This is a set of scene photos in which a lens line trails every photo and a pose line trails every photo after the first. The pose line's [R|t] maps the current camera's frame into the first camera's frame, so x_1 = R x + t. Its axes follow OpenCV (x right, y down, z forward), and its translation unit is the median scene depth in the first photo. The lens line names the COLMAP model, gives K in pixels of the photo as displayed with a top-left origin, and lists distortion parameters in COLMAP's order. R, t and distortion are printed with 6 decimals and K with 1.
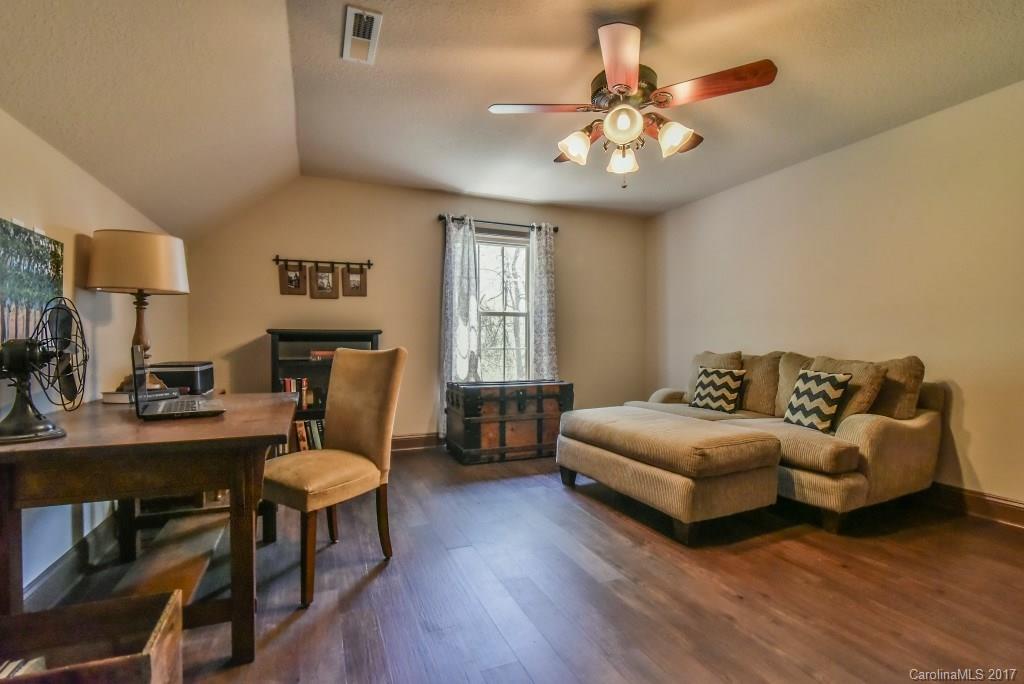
lens RADIAL K [[473.9, 0, 510.6], [0, 473.9, 343.9], [0, 0, 1]] dist [-0.021264, 0.000426]
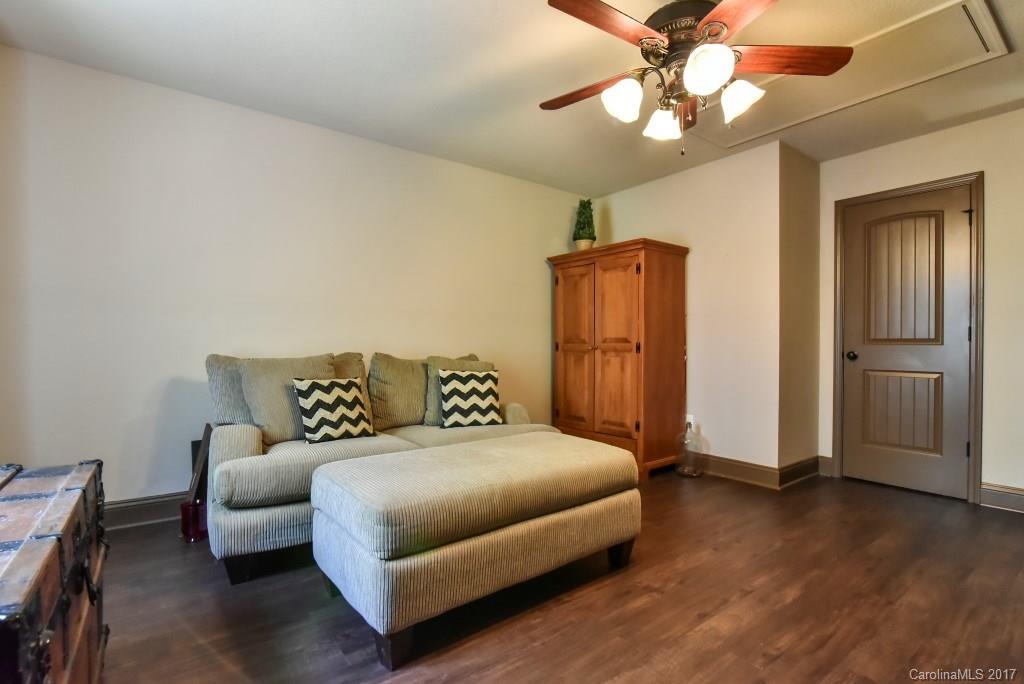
lens RADIAL K [[473.9, 0, 507.7], [0, 473.9, 341.3], [0, 0, 1]] dist [-0.021264, 0.000426]
pose [[-0.242293, 0.007263, 0.970176, -0.407586], [-0.005000, 0.999949, -0.008734, 0.002439], [-0.970190, -0.006967, -0.242244, 1.272193]]
